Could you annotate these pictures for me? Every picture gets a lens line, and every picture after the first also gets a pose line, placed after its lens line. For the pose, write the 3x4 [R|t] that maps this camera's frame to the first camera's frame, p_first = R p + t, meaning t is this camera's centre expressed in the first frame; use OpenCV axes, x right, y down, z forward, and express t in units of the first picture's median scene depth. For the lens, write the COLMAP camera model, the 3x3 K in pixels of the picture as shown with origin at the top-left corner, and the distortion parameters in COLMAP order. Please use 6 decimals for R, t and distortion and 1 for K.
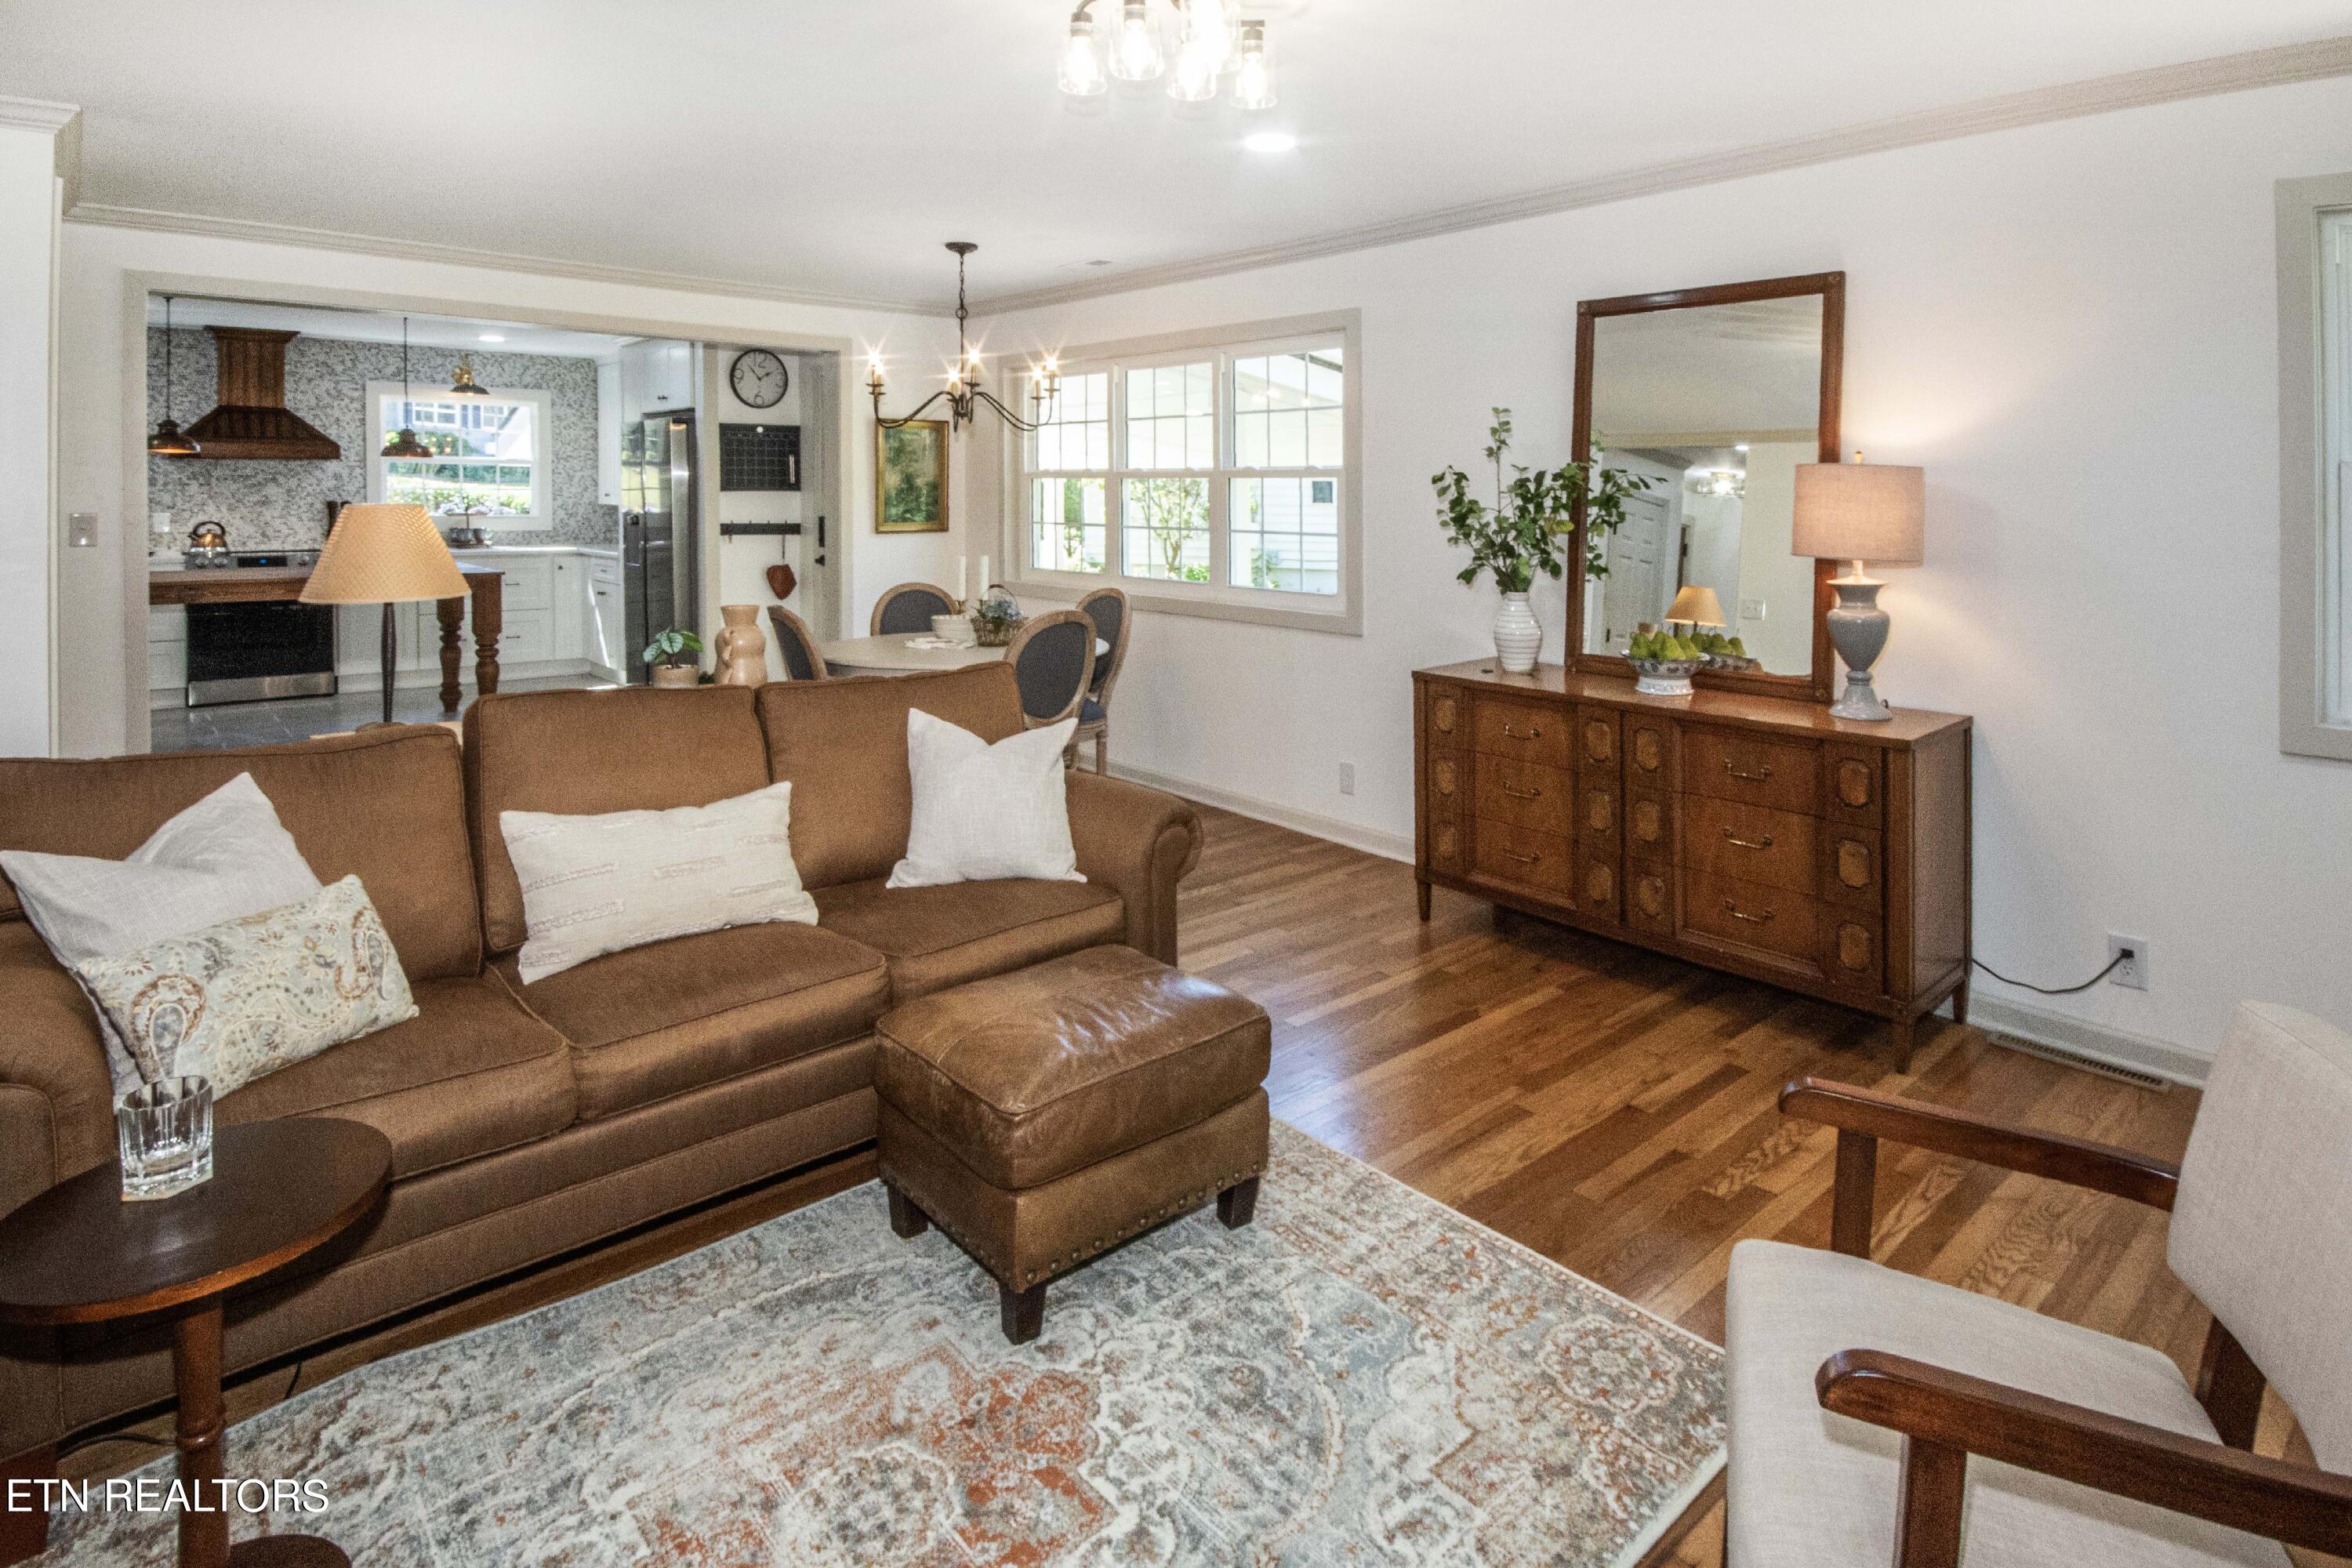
lens RADIAL K [[1294.0, 0, 1175.7], [0, 1294.0, 501.5], [0, 0, 1]] dist [-0.009404, 0.000653]
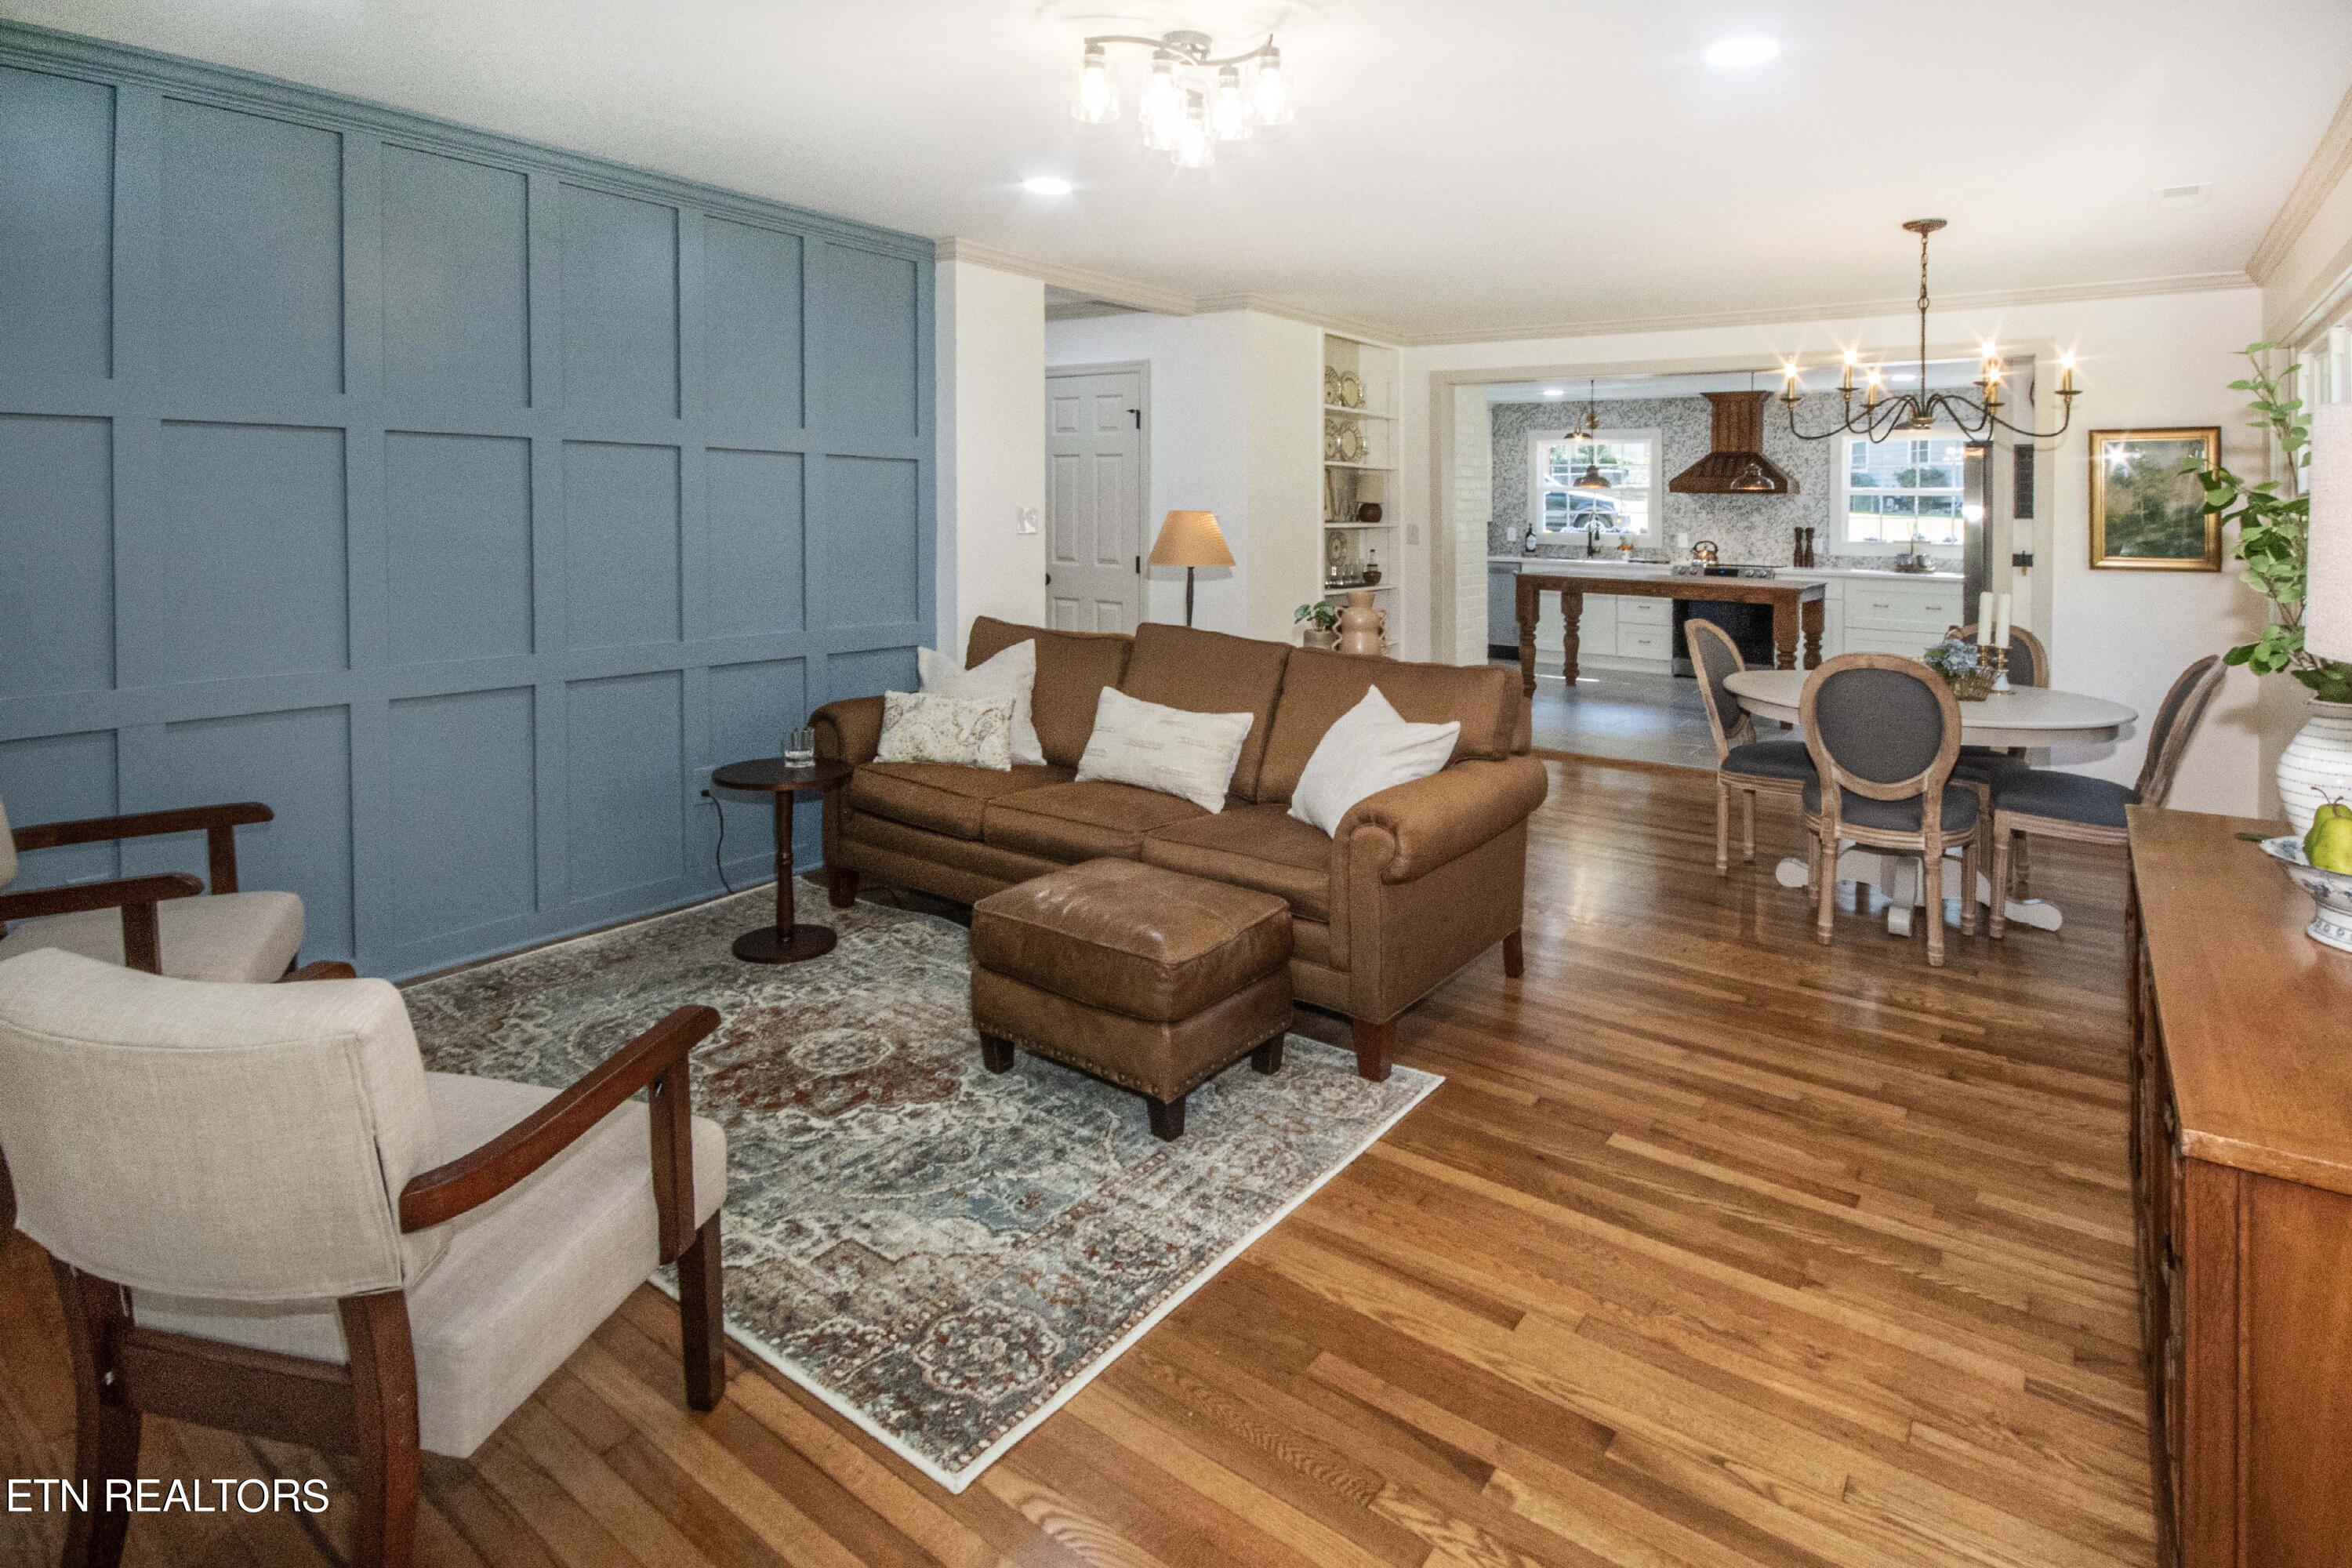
lens RADIAL K [[1187.7, 0, 1226.9], [0, 1187.7, 533.3], [0, 0, 1]] dist [-0.002179, -0.000107]
pose [[0.224844, 0.016039, -0.974263, 1.135399], [-0.023029, 0.999673, 0.011142, 0.019322], [0.974123, 0.019931, 0.225139, 0.861730]]
